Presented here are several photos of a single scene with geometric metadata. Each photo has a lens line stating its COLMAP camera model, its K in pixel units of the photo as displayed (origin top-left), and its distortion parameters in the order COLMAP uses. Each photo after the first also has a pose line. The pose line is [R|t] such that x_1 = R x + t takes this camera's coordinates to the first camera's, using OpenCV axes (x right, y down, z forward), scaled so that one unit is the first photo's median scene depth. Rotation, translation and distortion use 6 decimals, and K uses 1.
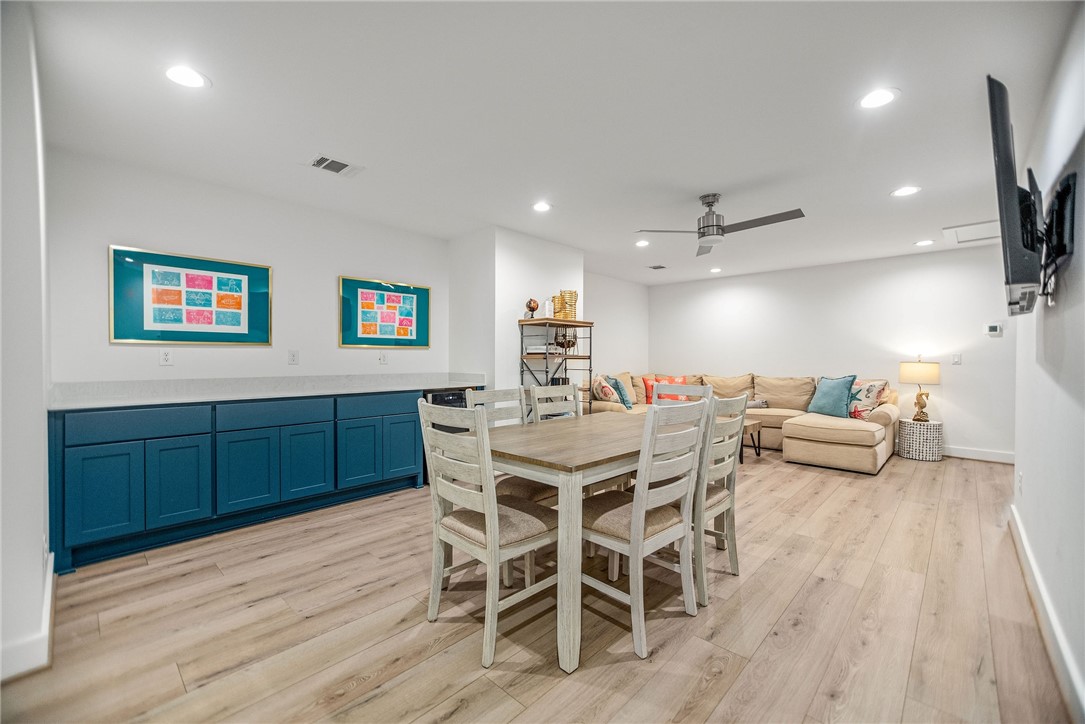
lens RADIAL K [[450.1, 0, 549.1], [0, 450.1, 359.6], [0, 0, 1]] dist [0.002855, 0.002245]
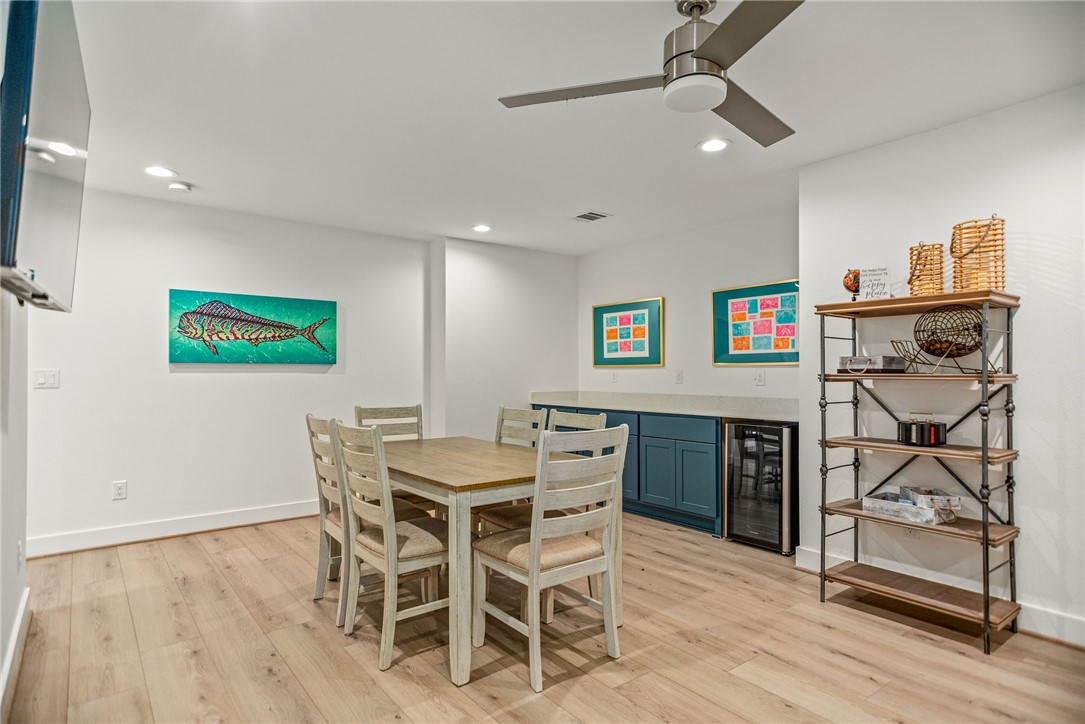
lens RADIAL K [[592.6, 0, 547.3], [0, 592.6, 366.9], [0, 0, 1]] dist [0.020592, 0.003289]
pose [[-0.161365, -0.013582, -0.986801, 0.896557], [-0.006661, 0.999898, -0.012673, -0.008478], [0.986872, 0.004528, -0.161439, 0.943747]]
